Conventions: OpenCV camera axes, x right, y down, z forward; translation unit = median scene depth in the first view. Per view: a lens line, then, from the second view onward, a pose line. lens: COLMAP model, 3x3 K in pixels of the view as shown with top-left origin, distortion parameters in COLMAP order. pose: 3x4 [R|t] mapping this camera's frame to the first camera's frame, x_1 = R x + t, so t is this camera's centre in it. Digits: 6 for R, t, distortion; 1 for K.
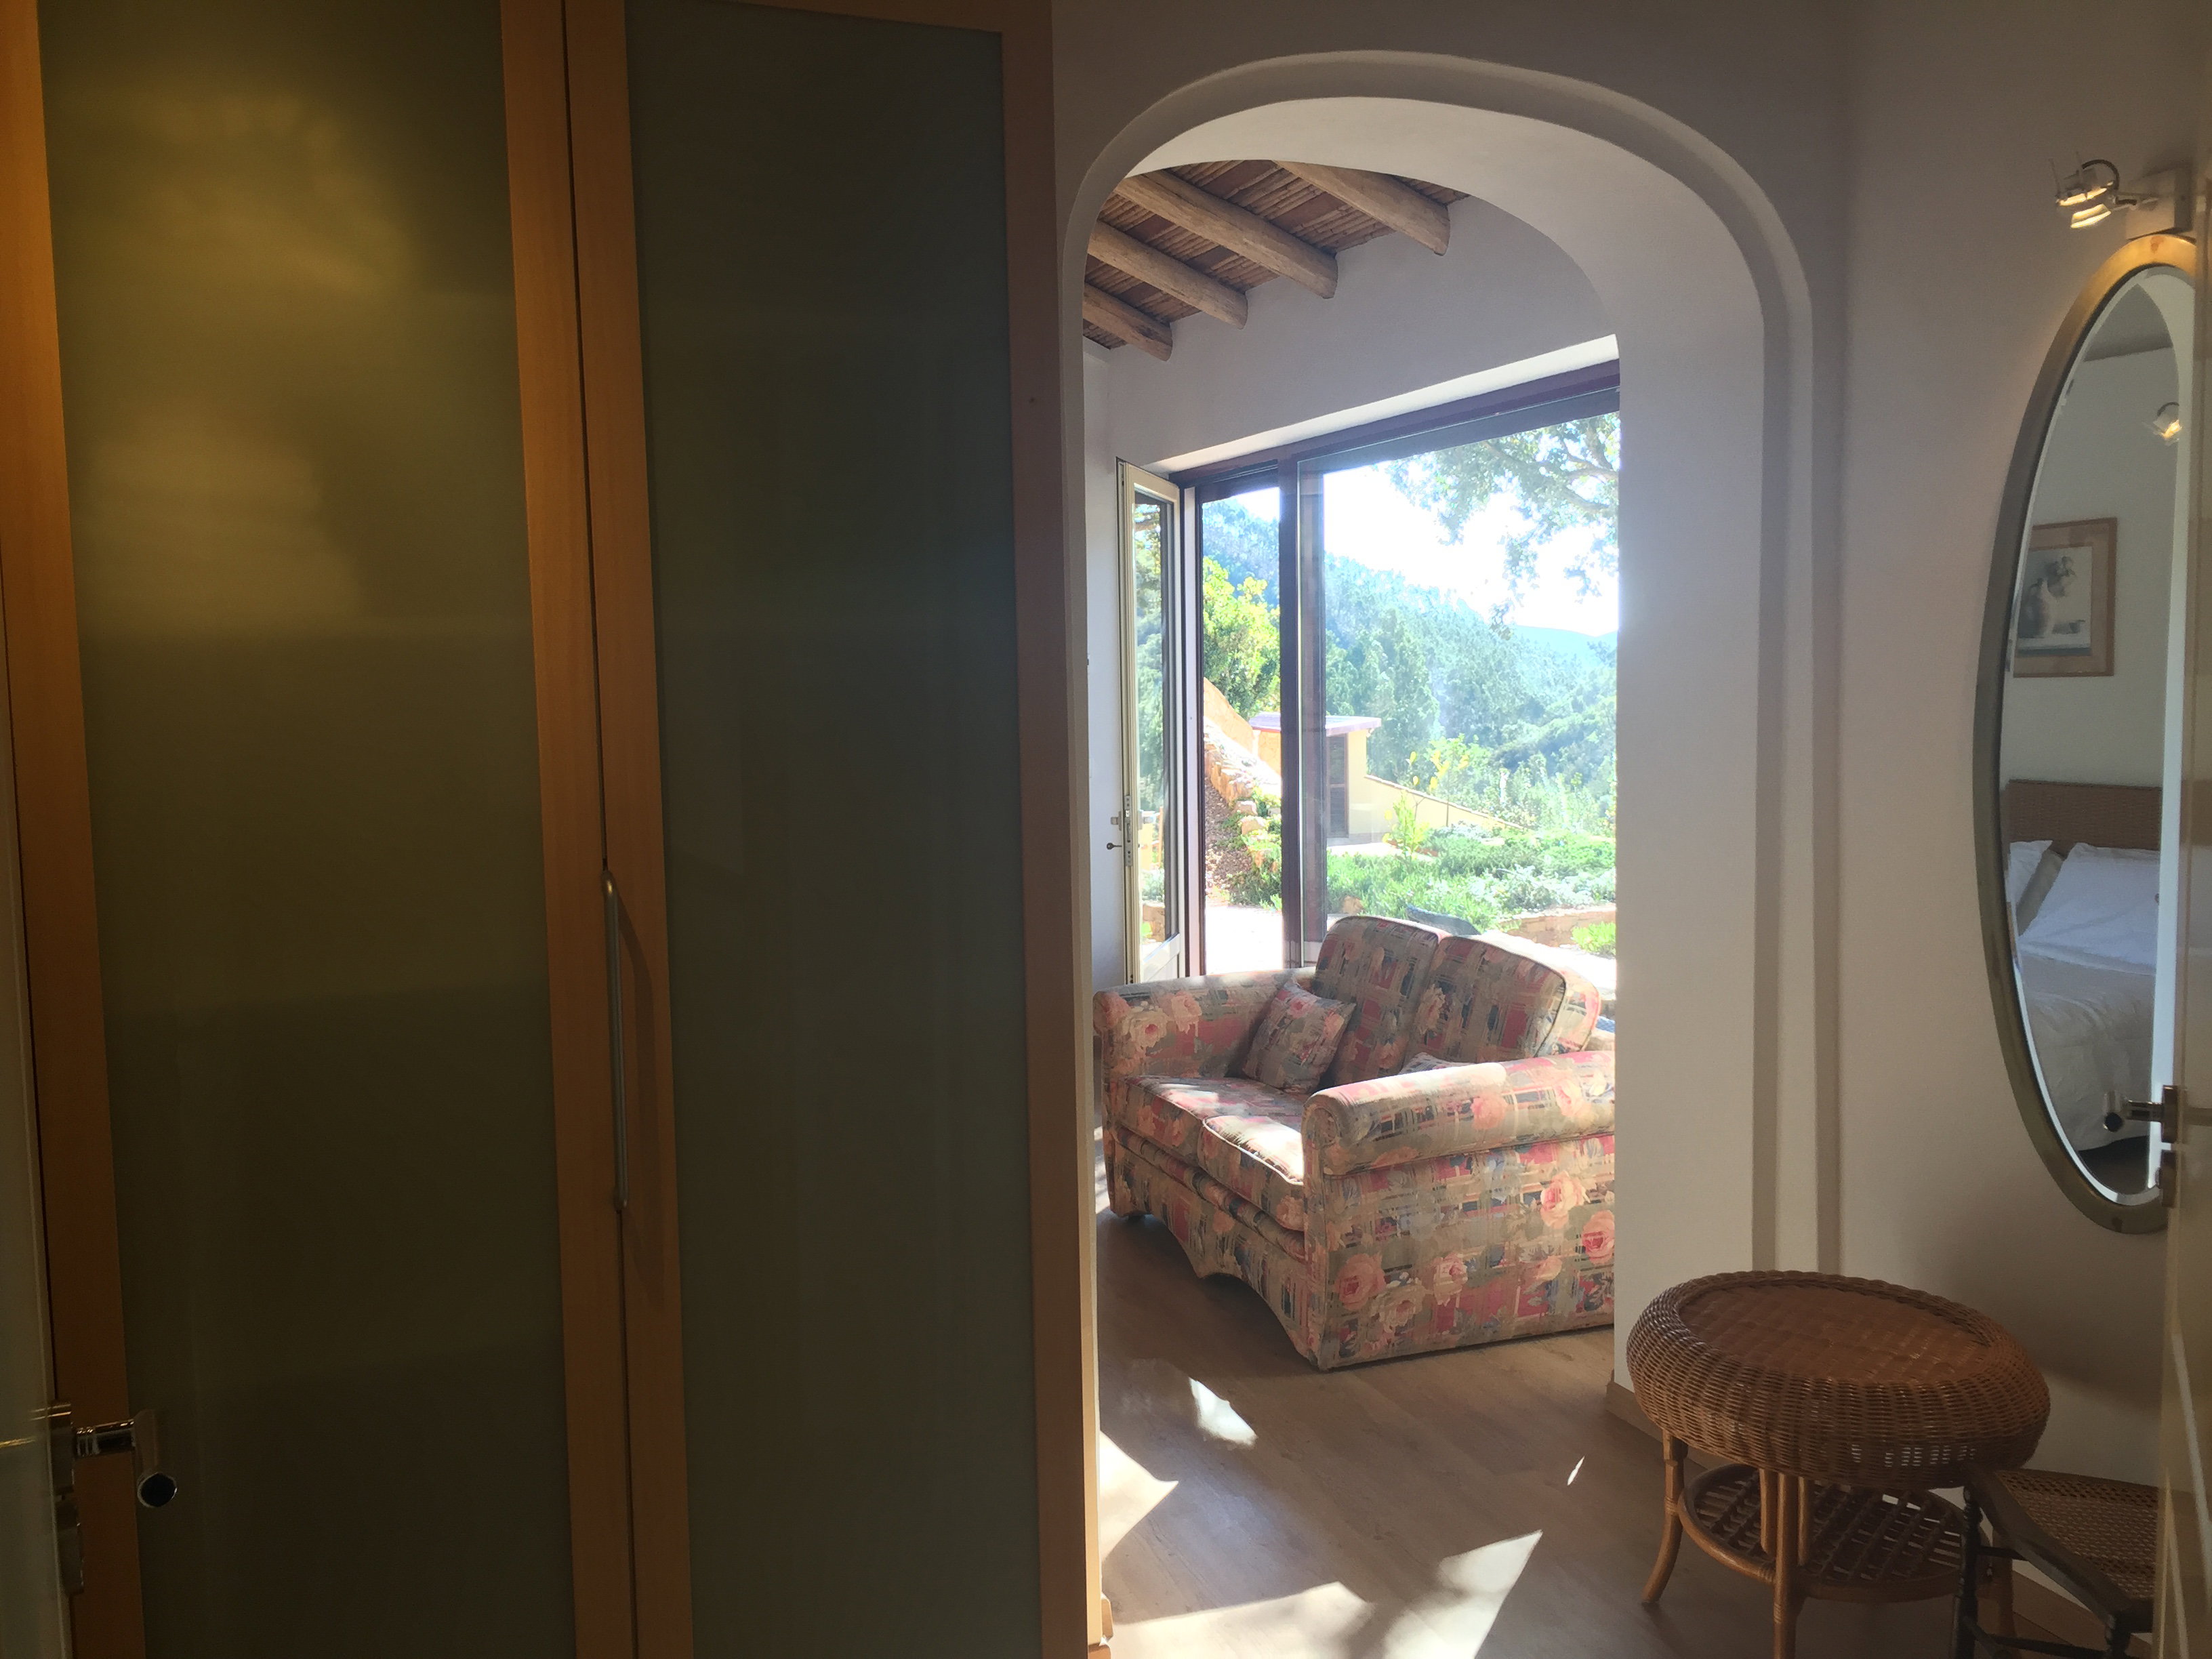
lens RADIAL K [[1878.1, 0, 1112.3], [0, 1878.1, 820.4], [0, 0, 1]] dist [0.082058, -0.108921]
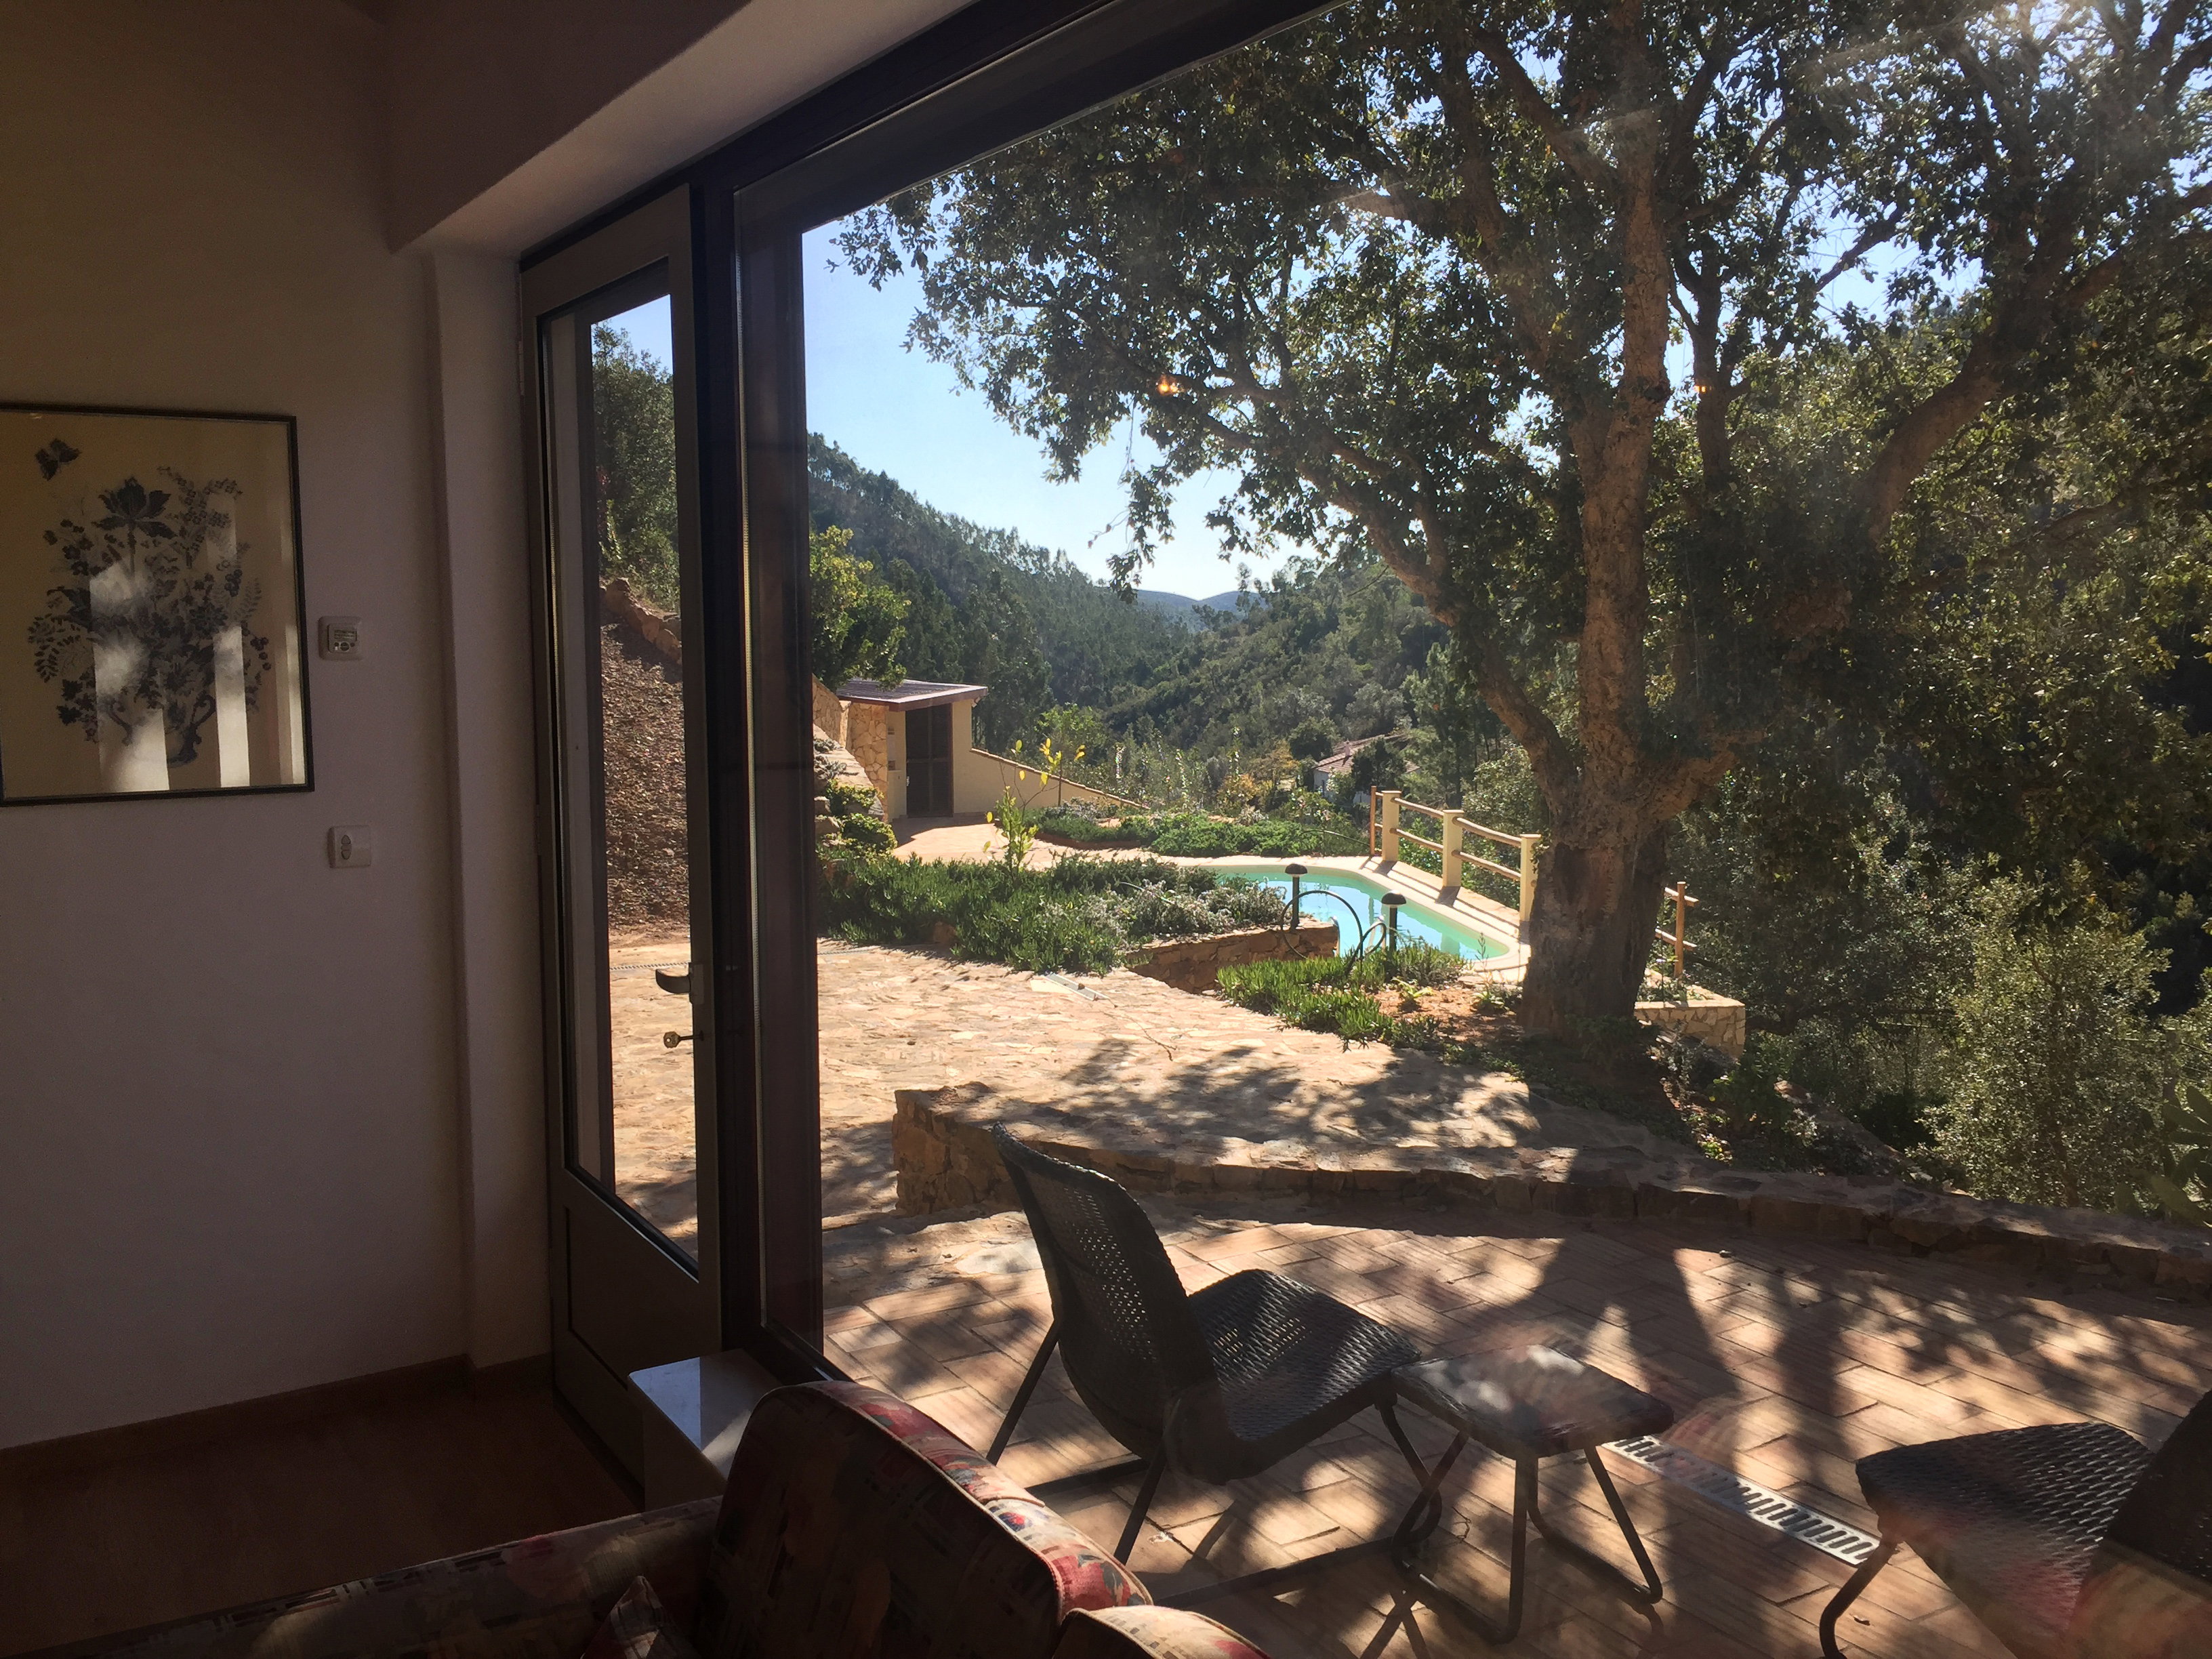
lens RADIAL K [[1855.1, 0, 1191.0], [0, 1855.1, 833.6], [0, 0, 1]] dist [-0.002910, -0.105196]
pose [[0.969456, -0.009614, 0.245078, 0.037043], [0.002080, 0.999518, 0.030982, -0.021138], [-0.245258, -0.029525, 0.969008, 0.216876]]
